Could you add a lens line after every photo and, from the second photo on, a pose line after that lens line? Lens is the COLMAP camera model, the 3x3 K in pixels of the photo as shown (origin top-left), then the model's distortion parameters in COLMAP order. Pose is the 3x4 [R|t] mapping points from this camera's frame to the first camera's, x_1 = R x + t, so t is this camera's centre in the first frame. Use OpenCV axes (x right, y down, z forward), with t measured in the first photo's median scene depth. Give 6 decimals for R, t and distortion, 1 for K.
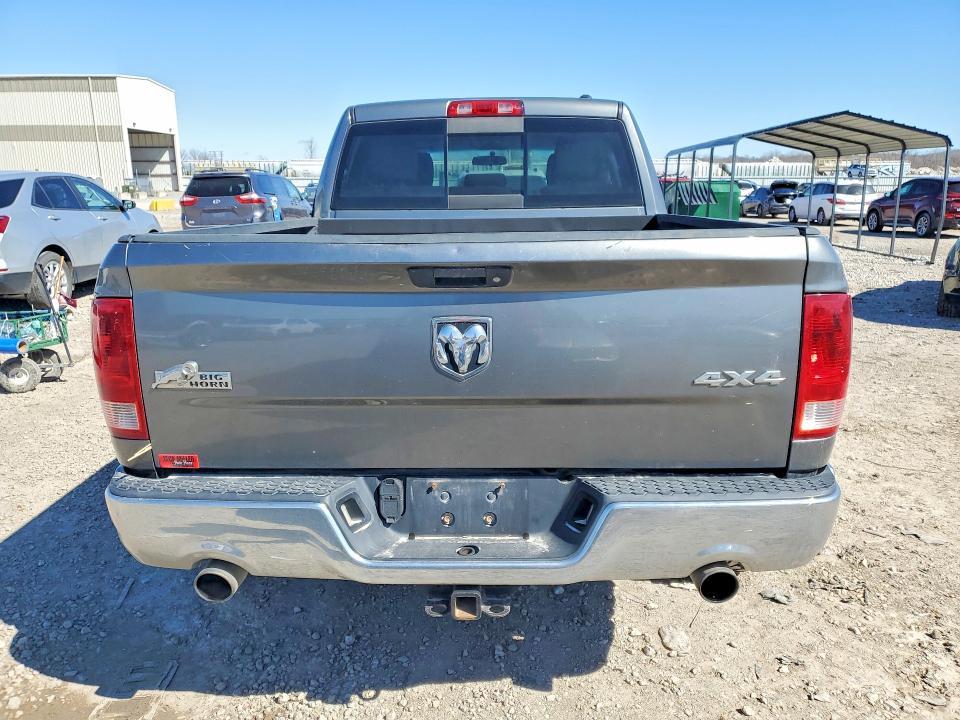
lens RADIAL K [[761.4, 0, 480.1], [0, 761.4, 365.8], [0, 0, 1]] dist [0.040697, 0.000658]
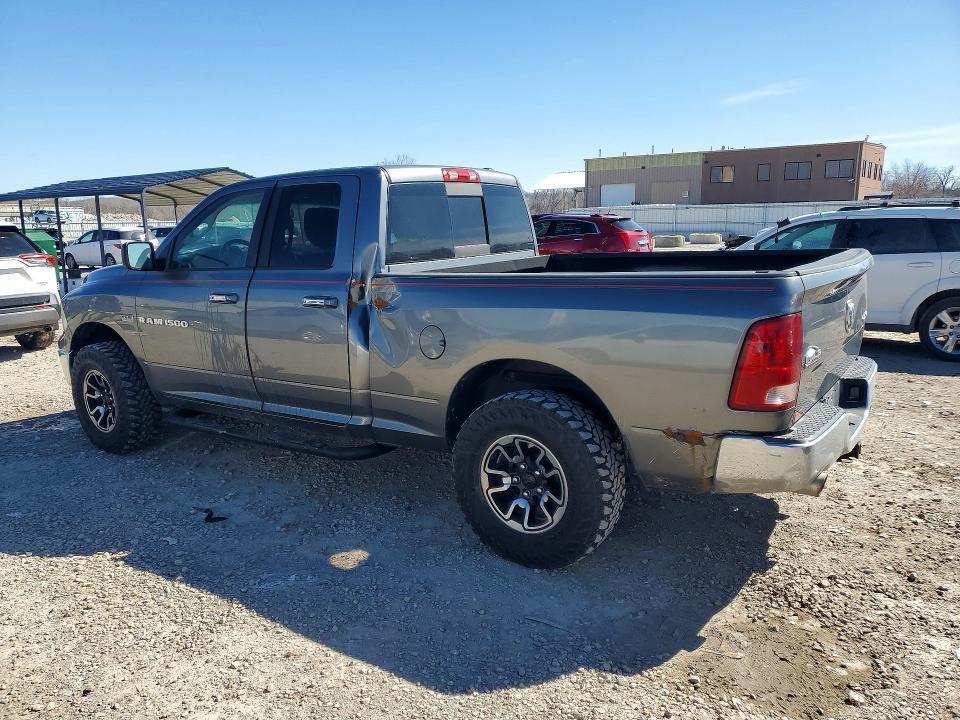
lens RADIAL K [[761.4, 0, 478.9], [0, 761.4, 356.1], [0, 0, 1]] dist [0.040697, 0.000658]
pose [[0.524065, -0.156131, 0.837245, -1.052346], [0.212254, 0.975978, 0.049144, -0.107630], [-0.824806, 0.151954, 0.544615, 0.351900]]
